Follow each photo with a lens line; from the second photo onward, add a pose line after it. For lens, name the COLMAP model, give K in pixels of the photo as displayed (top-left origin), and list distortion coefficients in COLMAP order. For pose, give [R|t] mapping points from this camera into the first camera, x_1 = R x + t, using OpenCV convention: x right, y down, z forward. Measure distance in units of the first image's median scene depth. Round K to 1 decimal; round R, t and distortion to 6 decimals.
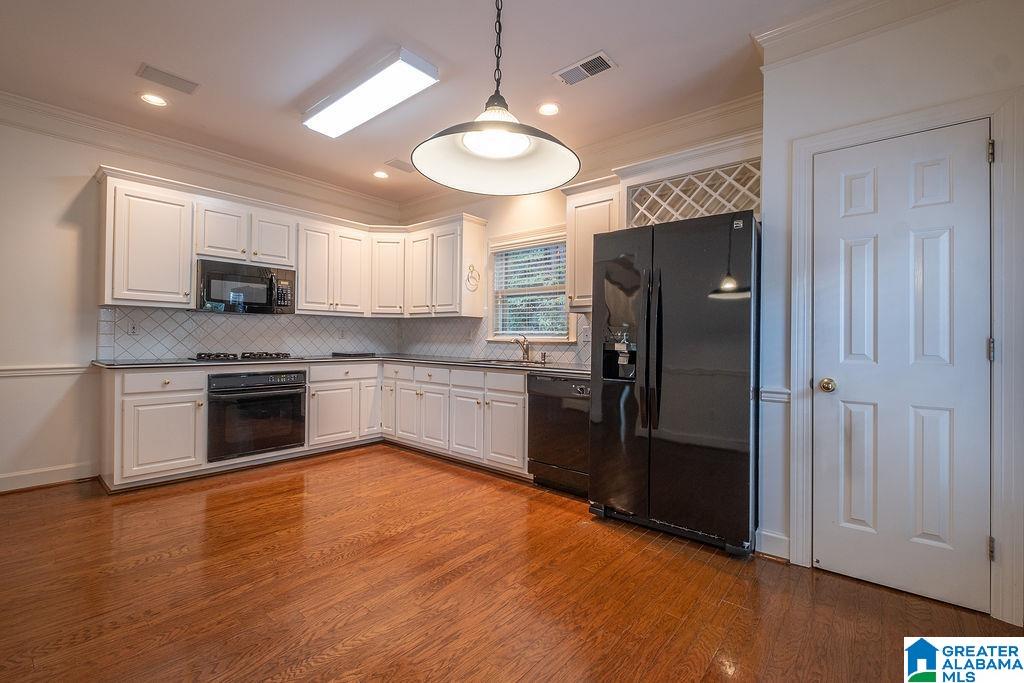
lens RADIAL K [[443.2, 0, 520.4], [0, 443.2, 338.7], [0, 0, 1]] dist [0.002716, -0.002726]
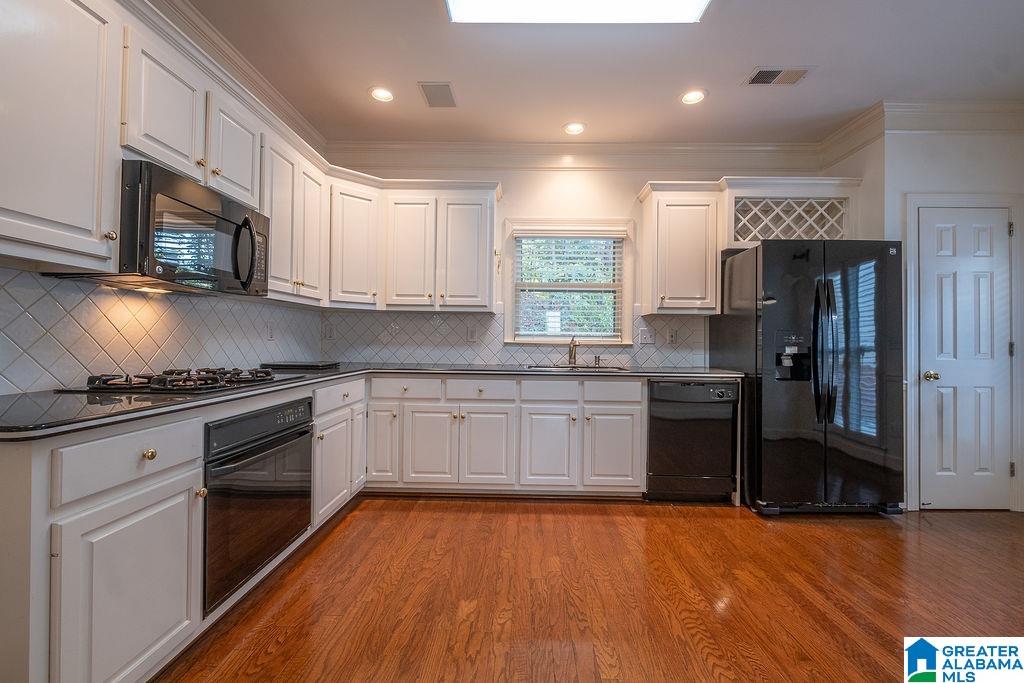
lens RADIAL K [[443.2, 0, 516.6], [0, 443.2, 338.2], [0, 0, 1]] dist [0.002716, -0.002726]
pose [[0.781366, -0.000307, 0.624073, -0.727245], [-0.002738, 0.999989, 0.003919, -0.009136], [-0.624068, -0.004771, 0.781356, 0.444645]]
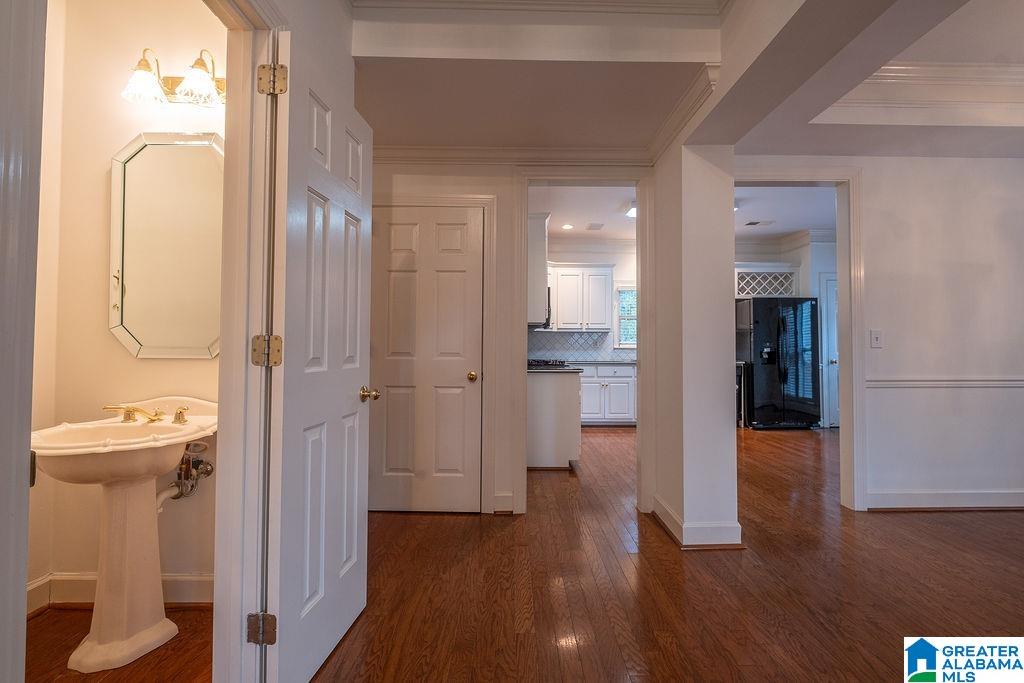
lens RADIAL K [[443.2, 0, 514.1], [0, 443.2, 338.3], [0, 0, 1]] dist [0.002716, -0.002726]
pose [[0.759366, 0.000078, 0.650663, -1.675321], [0.006769, 0.999945, -0.008020, -0.023757], [-0.650628, 0.010494, 0.759324, 0.102979]]
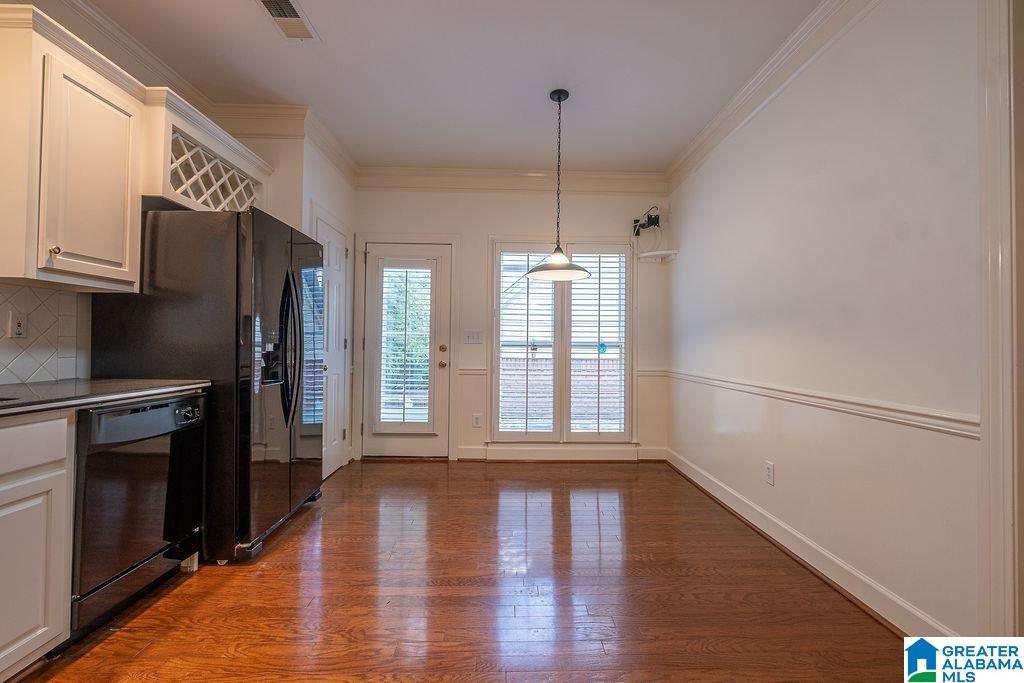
lens RADIAL K [[443.2, 0, 510.8], [0, 443.2, 339.3], [0, 0, 1]] dist [0.002716, -0.002726]
pose [[-0.646448, -0.009233, 0.762902, -0.590288], [-0.019878, 0.999791, -0.004744, -0.002279], [-0.762699, -0.018232, -0.646496, 0.922787]]
